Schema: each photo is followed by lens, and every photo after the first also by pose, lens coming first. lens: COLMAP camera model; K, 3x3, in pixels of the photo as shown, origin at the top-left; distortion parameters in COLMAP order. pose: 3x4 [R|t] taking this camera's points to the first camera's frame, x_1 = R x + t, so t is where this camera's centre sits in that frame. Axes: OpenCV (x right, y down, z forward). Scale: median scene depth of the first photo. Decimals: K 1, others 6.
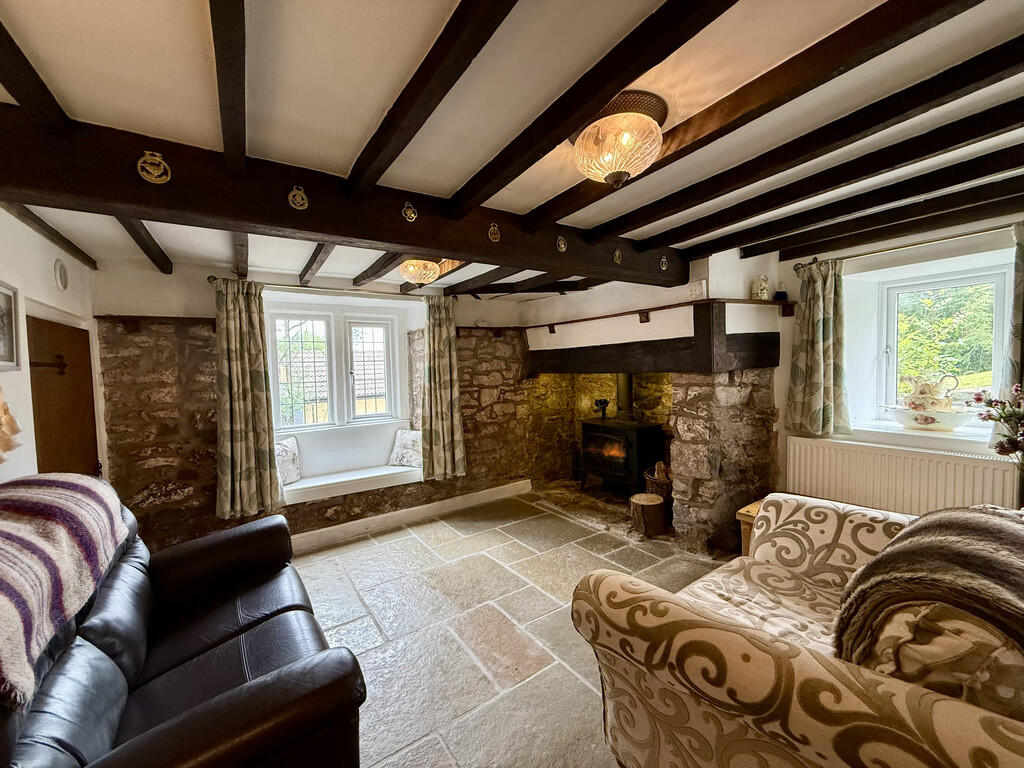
lens RADIAL K [[410.2, 0, 515.1], [0, 410.2, 386.4], [0, 0, 1]] dist [-0.001294, -0.000267]
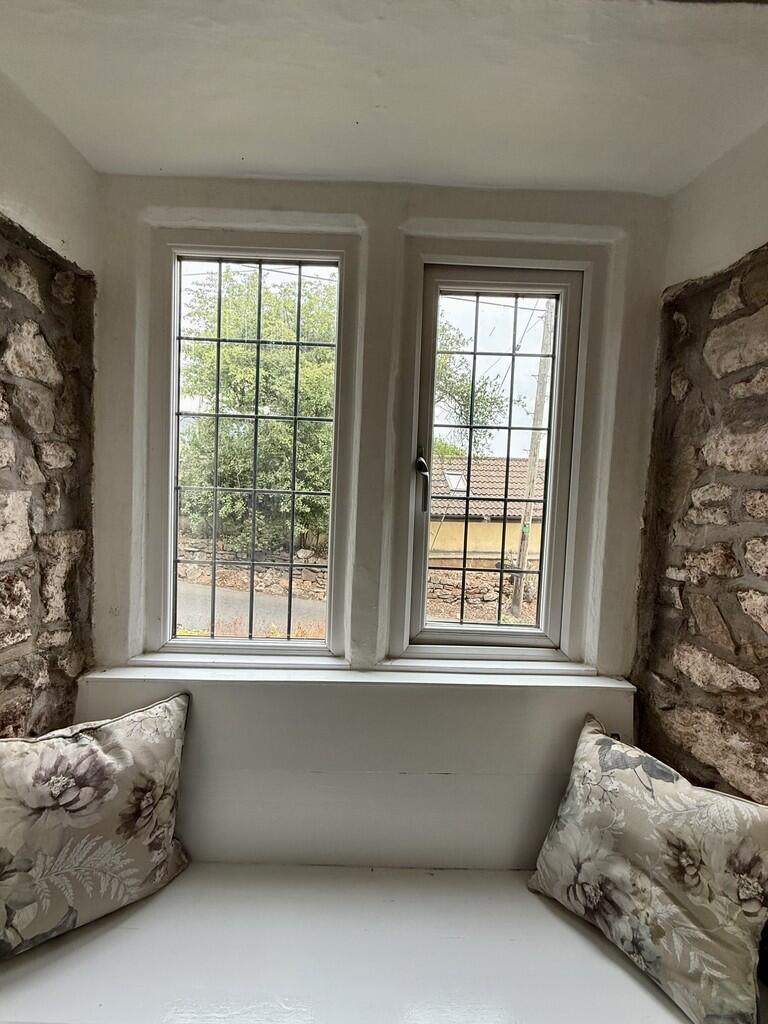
lens RADIAL K [[410.2, 0, 386.3], [0, 410.2, 508.7], [0, 0, 1]] dist [-0.001294, -0.000267]
pose [[0.833735, 0.088019, -0.545105, -0.269521], [-0.085224, 0.995896, 0.030458, -0.012914], [0.545548, 0.021062, 0.837815, 0.763215]]
